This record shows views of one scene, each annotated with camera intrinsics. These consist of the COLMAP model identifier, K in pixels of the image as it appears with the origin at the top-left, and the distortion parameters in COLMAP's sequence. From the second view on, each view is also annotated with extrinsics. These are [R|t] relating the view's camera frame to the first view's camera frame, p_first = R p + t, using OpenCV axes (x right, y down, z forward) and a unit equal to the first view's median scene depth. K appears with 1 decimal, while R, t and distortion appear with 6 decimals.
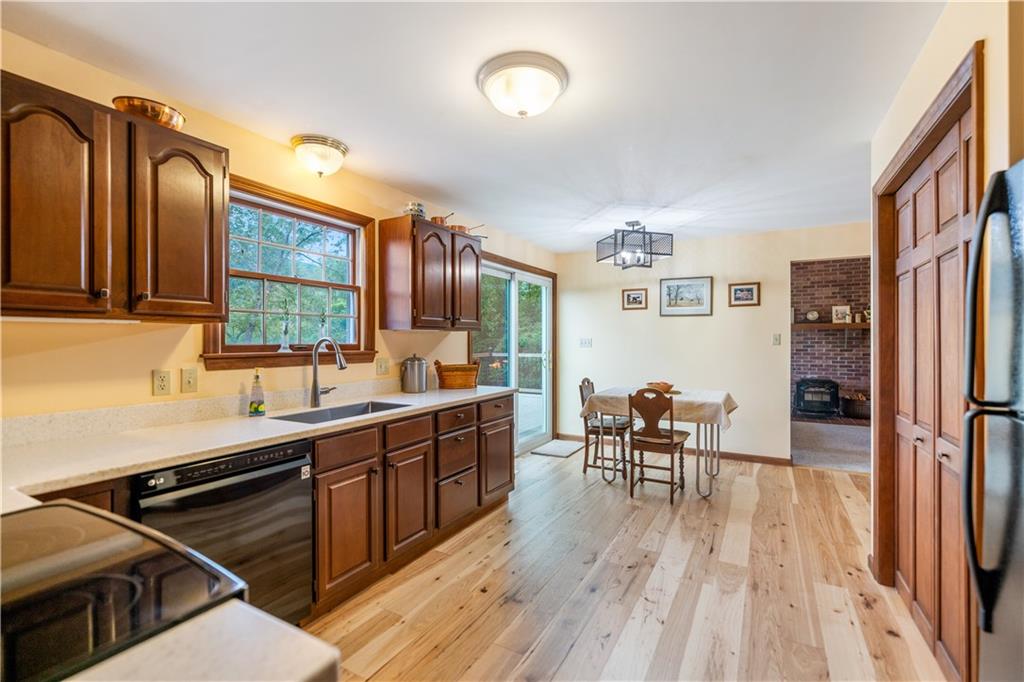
lens RADIAL K [[457.0, 0, 512.0], [0, 457.0, 341.0], [0, 0, 1]] dist [-0.000930, -0.000206]
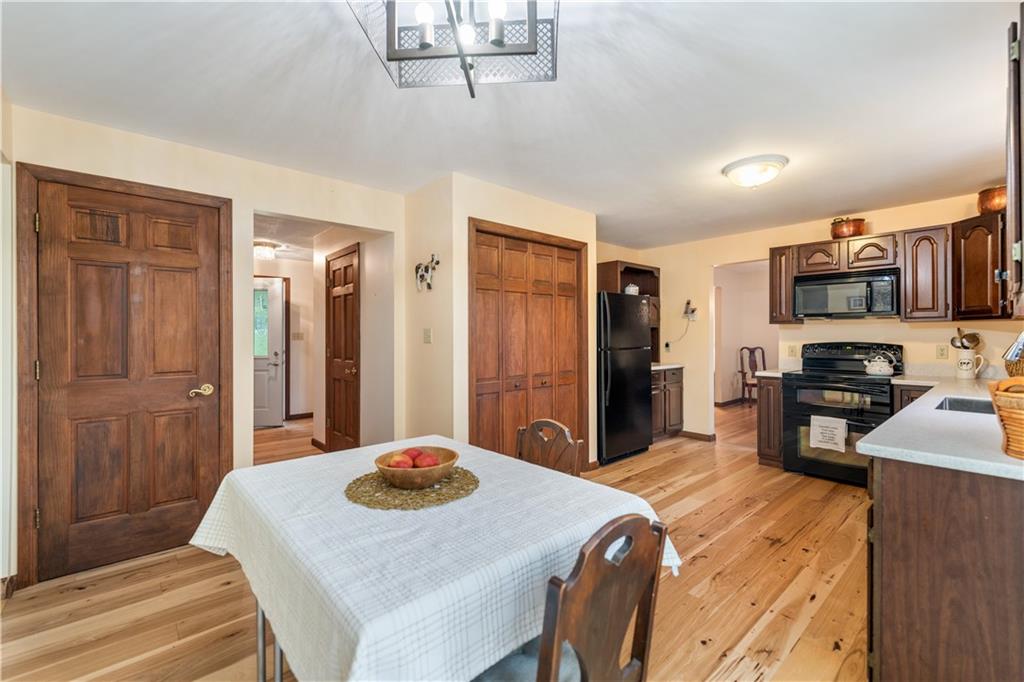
lens RADIAL K [[437.7, 0, 513.6], [0, 437.7, 334.5], [0, 0, 1]] dist [0.000912, 0.000031]
pose [[-0.945416, 0.002210, 0.325857, 0.230019], [0.002077, 0.999998, -0.000756, 0.008274], [-0.325858, -0.000038, -0.945419, 1.912000]]
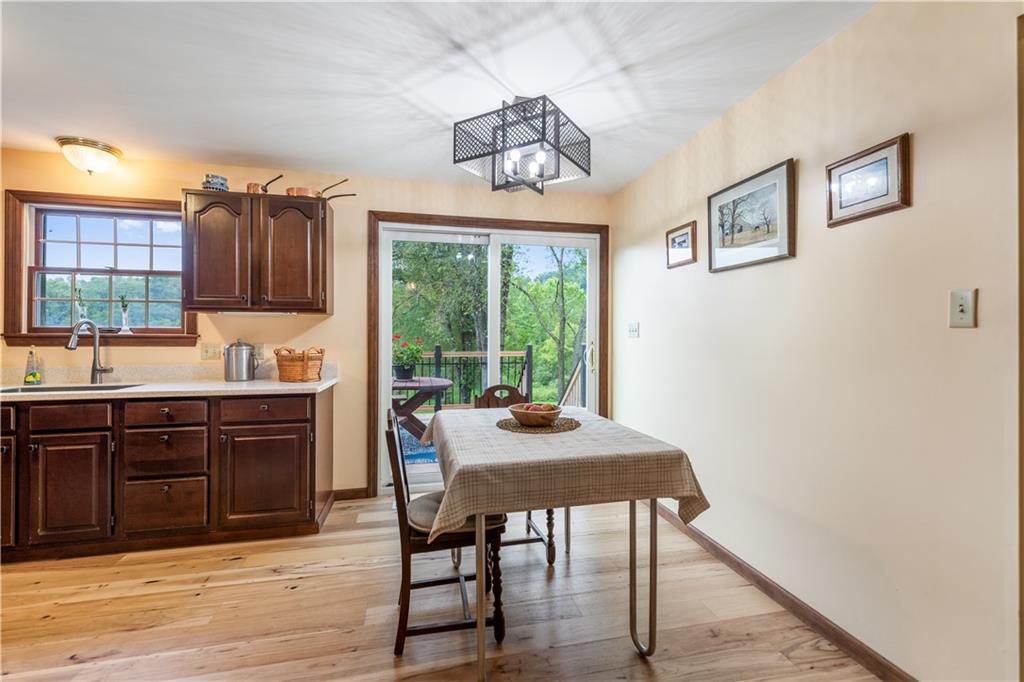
lens RADIAL K [[444.4, 0, 510.4], [0, 444.4, 335.3], [0, 0, 1]] dist [-0.000099, -0.000275]
pose [[0.667240, 0.000737, -0.744843, 0.992971], [-0.003525, 0.999991, -0.002168, 0.024775], [0.744835, 0.004072, 0.667237, 0.983611]]
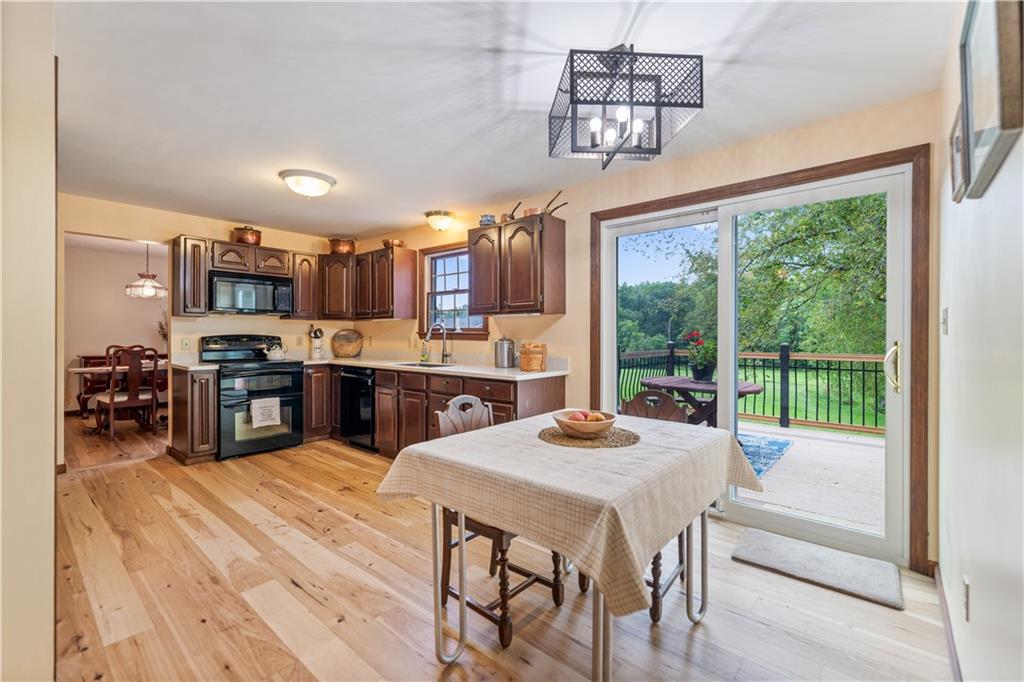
lens RADIAL K [[437.7, 0, 513.6], [0, 437.7, 334.5], [0, 0, 1]] dist [0.000912, 0.000031]
pose [[-0.203639, 0.002097, -0.979044, 1.098849], [-0.001838, 0.999995, 0.002524, 0.027059], [0.979044, 0.002314, -0.203634, 1.522619]]
